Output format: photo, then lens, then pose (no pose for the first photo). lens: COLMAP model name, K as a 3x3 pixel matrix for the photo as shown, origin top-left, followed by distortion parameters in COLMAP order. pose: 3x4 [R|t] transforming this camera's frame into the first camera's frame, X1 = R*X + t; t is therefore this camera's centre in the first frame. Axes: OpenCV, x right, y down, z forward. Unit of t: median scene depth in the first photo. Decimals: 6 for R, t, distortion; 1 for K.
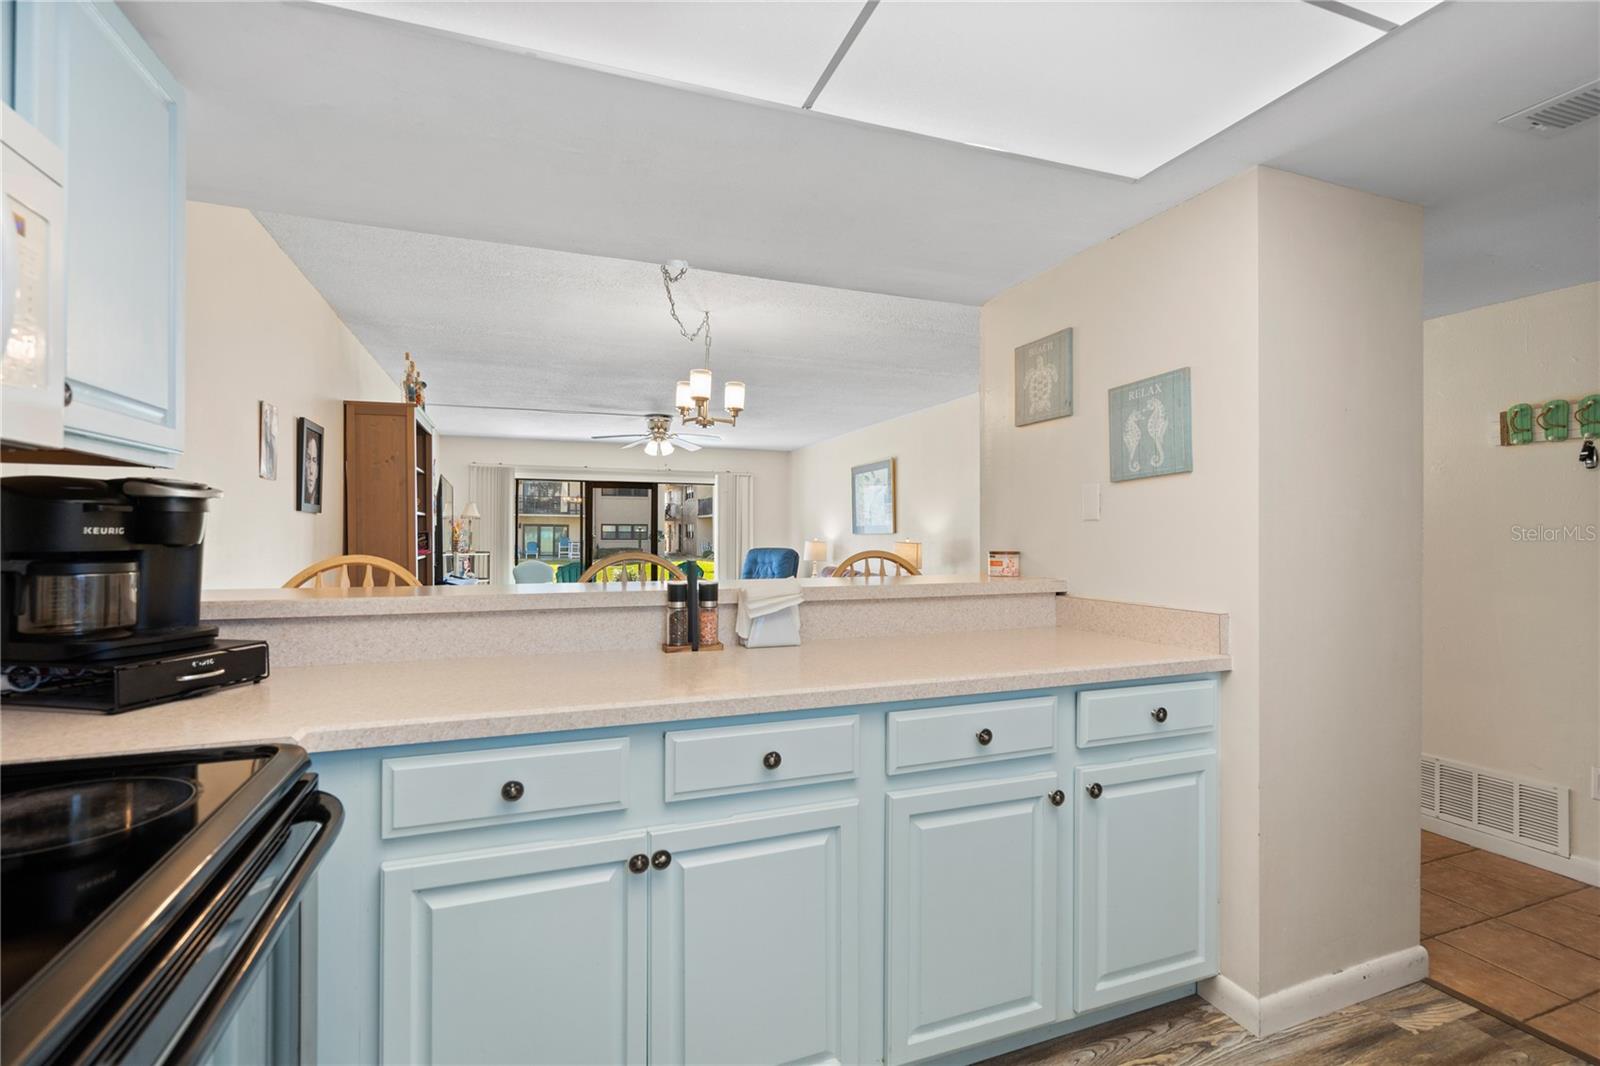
lens RADIAL K [[733.4, 0, 795.0], [0, 733.4, 536.8], [0, 0, 1]] dist [-0.001452, -0.000153]
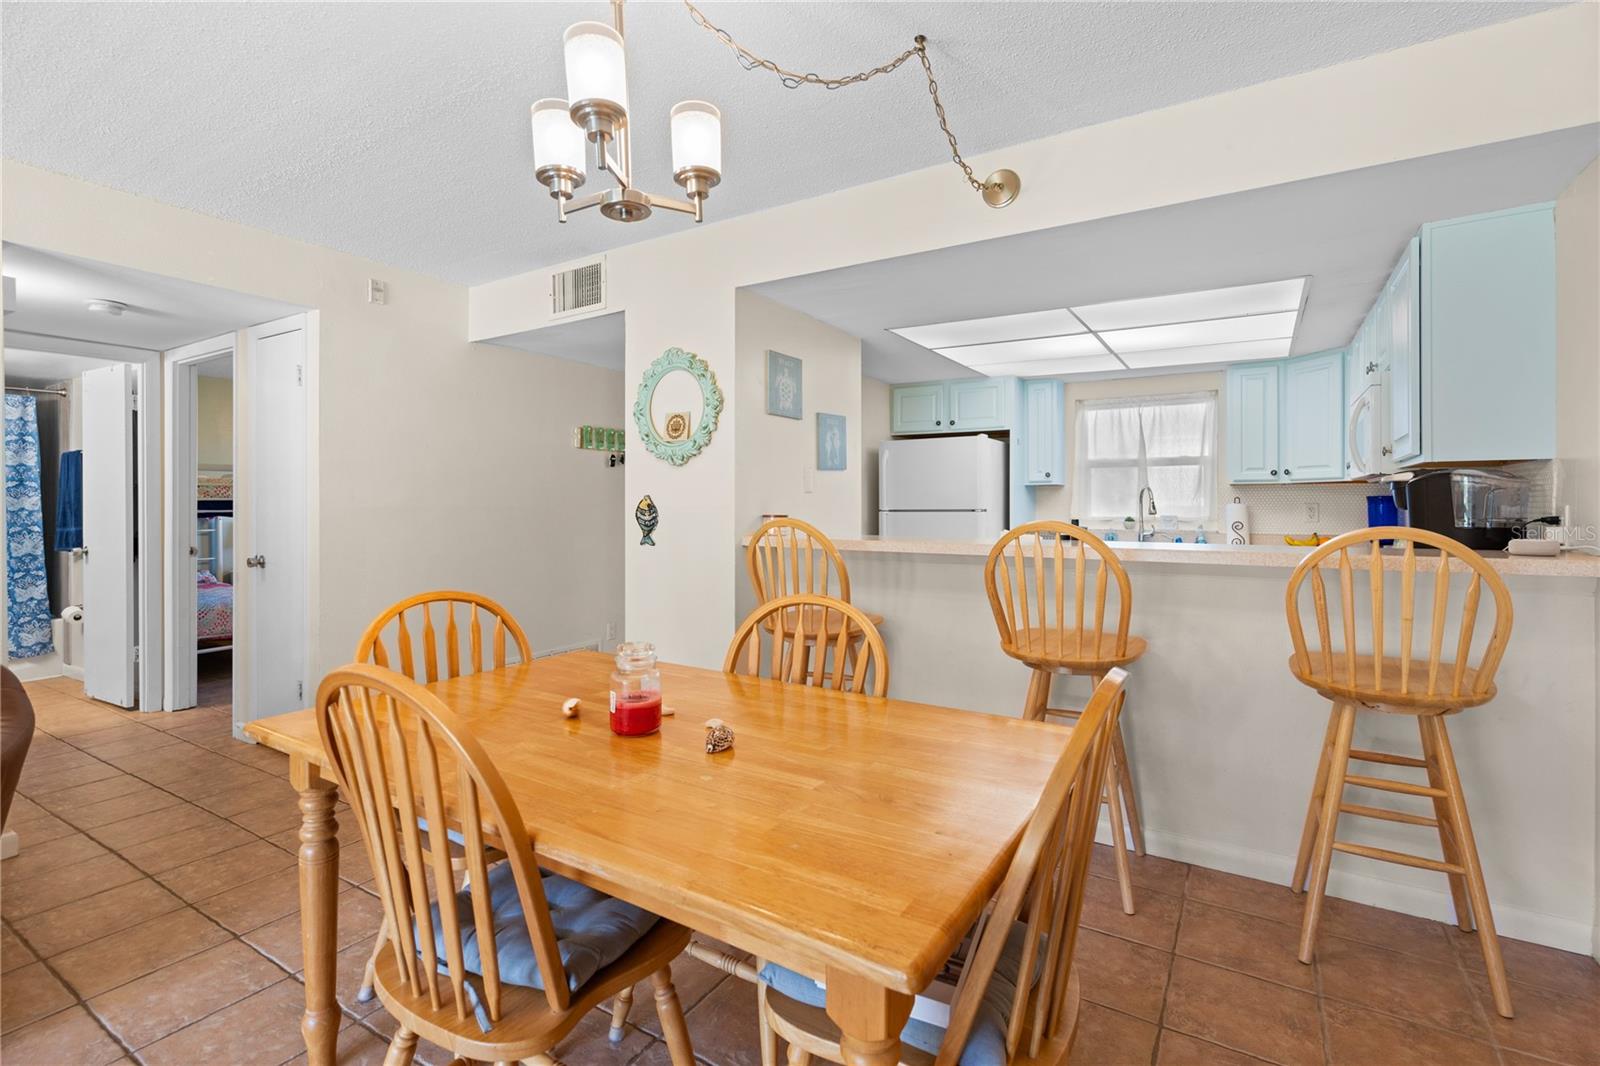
lens RADIAL K [[731.7, 0, 807.0], [0, 731.7, 503.2], [0, 0, 1]] dist [-0.001372, -0.000033]
pose [[-0.619517, -0.000810, 0.784983, -0.221570], [-0.000192, 1.000000, 0.000880, 0.000109], [-0.784983, 0.000395, -0.619517, 0.536731]]
